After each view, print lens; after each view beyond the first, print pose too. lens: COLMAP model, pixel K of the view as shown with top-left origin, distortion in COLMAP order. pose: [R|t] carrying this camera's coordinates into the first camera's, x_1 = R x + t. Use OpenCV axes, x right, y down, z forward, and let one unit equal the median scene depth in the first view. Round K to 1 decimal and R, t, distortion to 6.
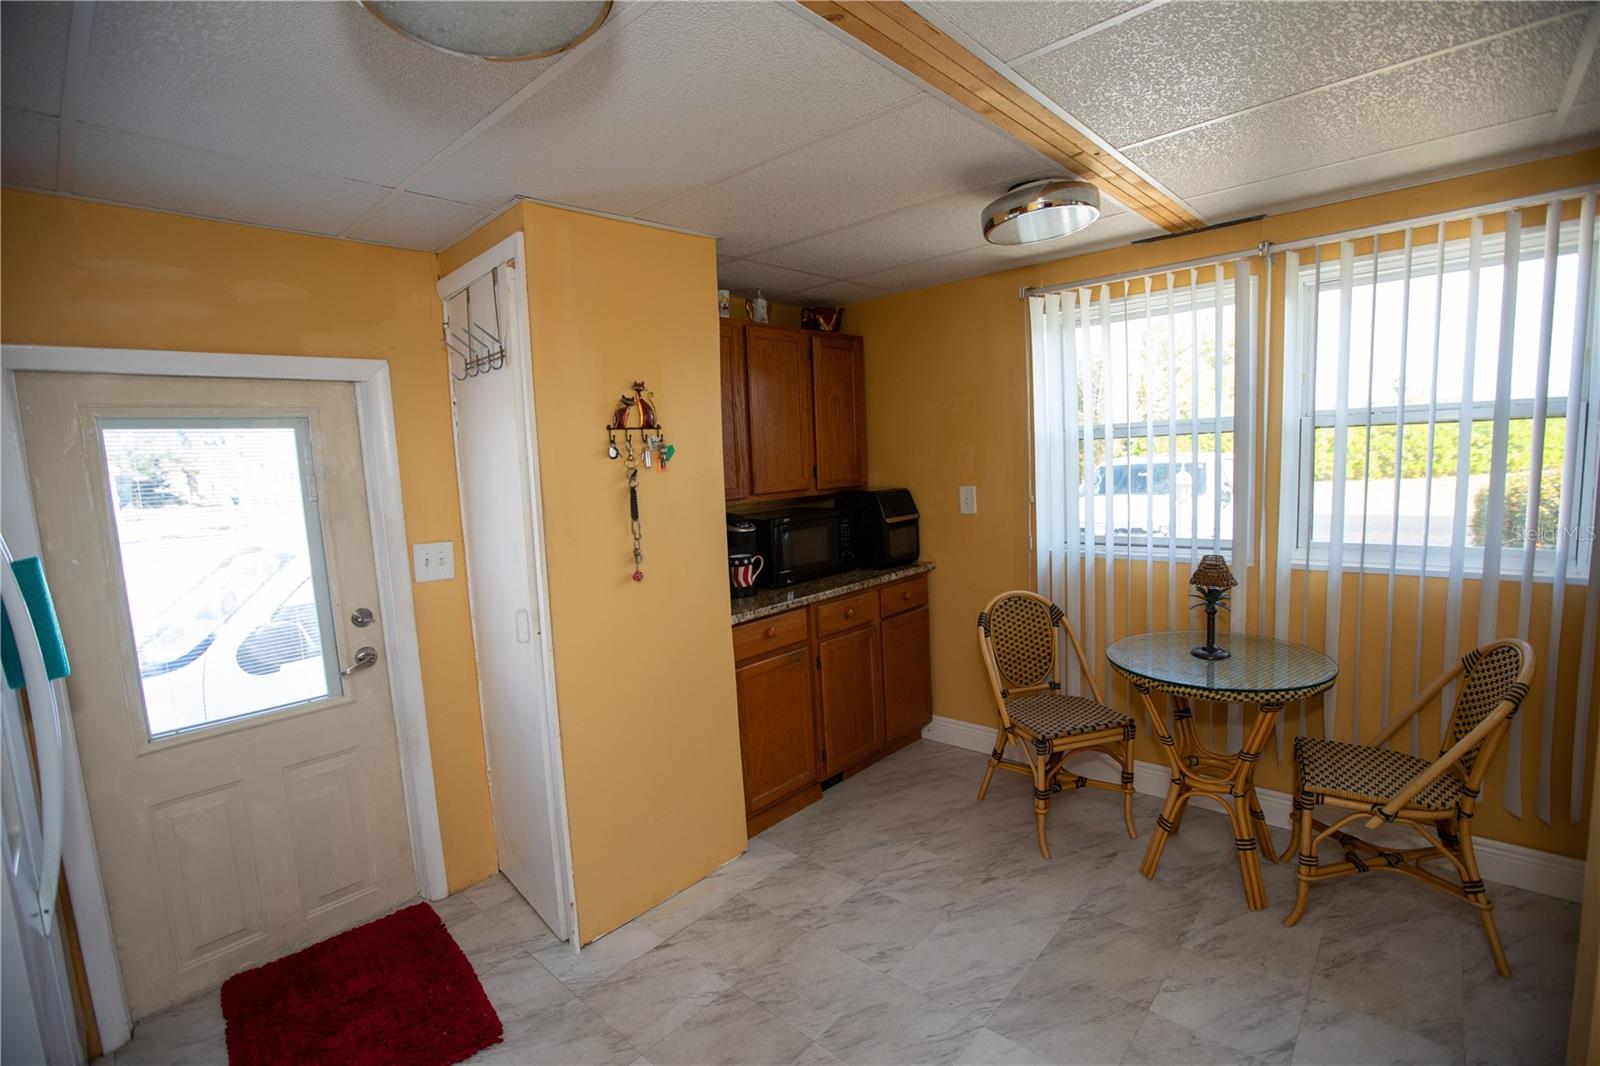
lens RADIAL K [[739.7, 0, 805.7], [0, 739.7, 540.2], [0, 0, 1]] dist [-0.048181, 0.016767]
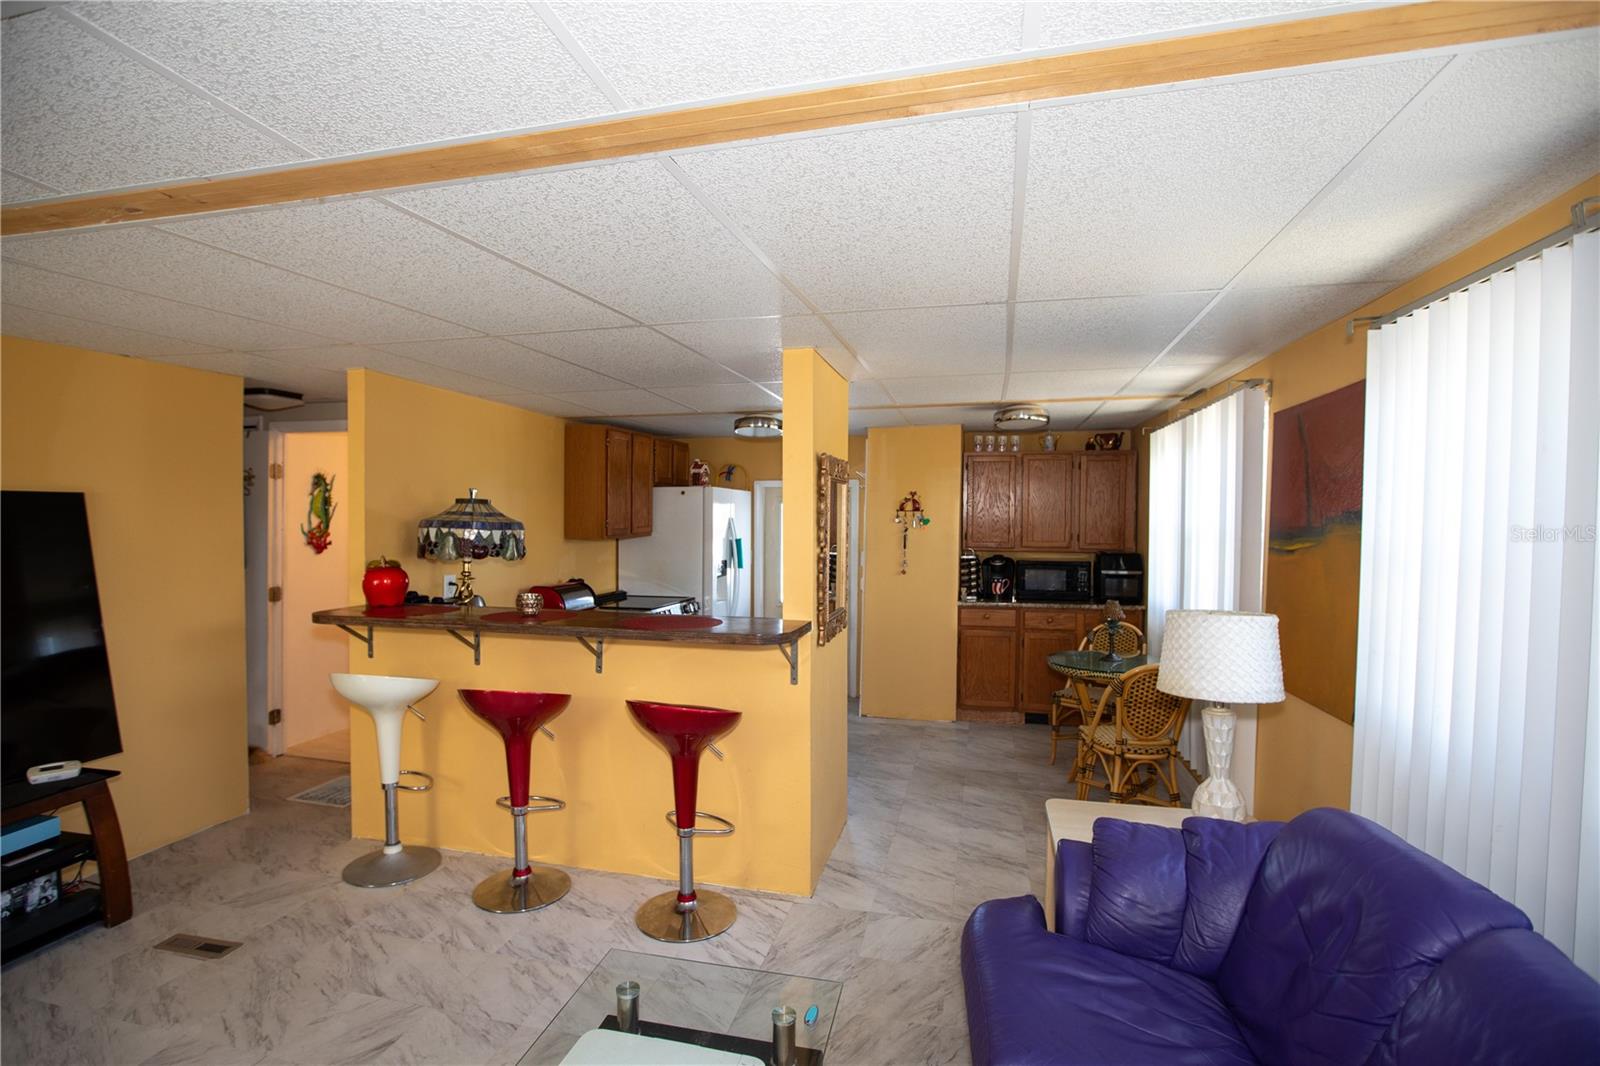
lens RADIAL K [[766.3, 0, 791.9], [0, 766.3, 540.7], [0, 0, 1]] dist [-0.054690, 0.022128]
pose [[0.475305, 0.081192, -0.876067, 1.473932], [-0.132925, 0.990930, 0.019720, -0.044286], [0.869722, 0.107078, 0.481787, -0.435315]]
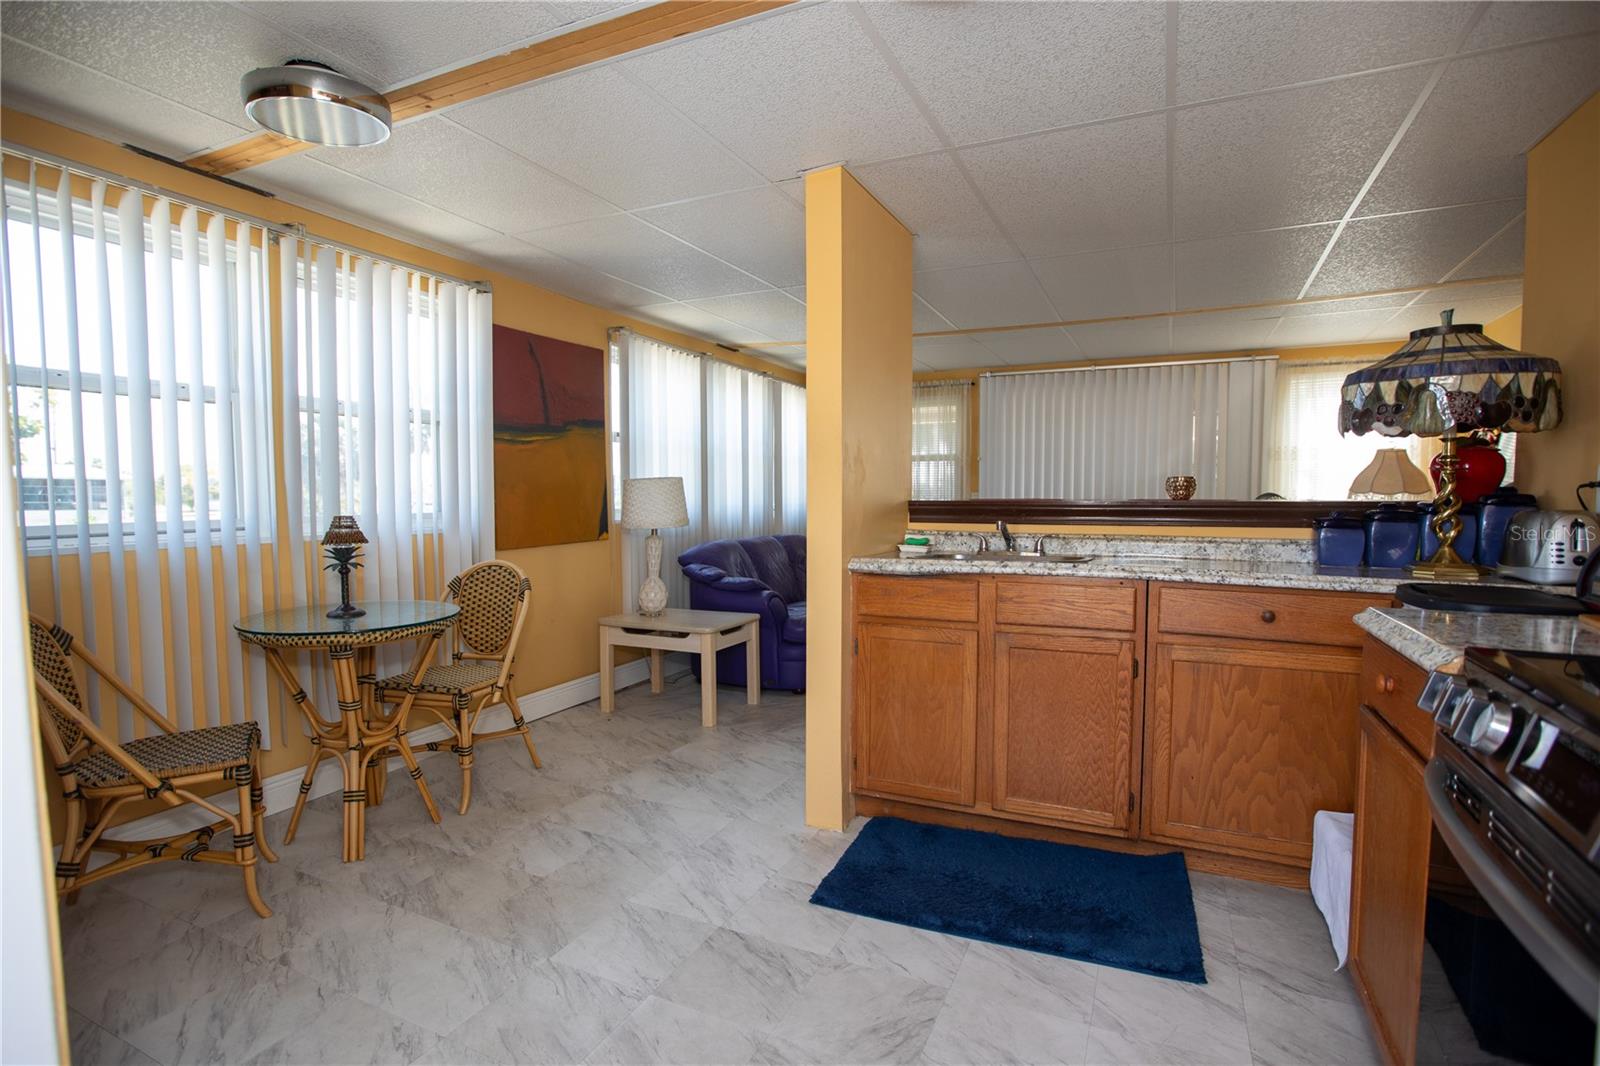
lens RADIAL K [[766.3, 0, 791.9], [0, 766.3, 540.7], [0, 0, 1]] dist [-0.054690, 0.022128]
pose [[-0.287393, -0.004402, 0.957803, -0.533473], [0.132757, 0.990154, 0.044385, 0.078686], [-0.948568, 0.139911, -0.283980, 0.601915]]
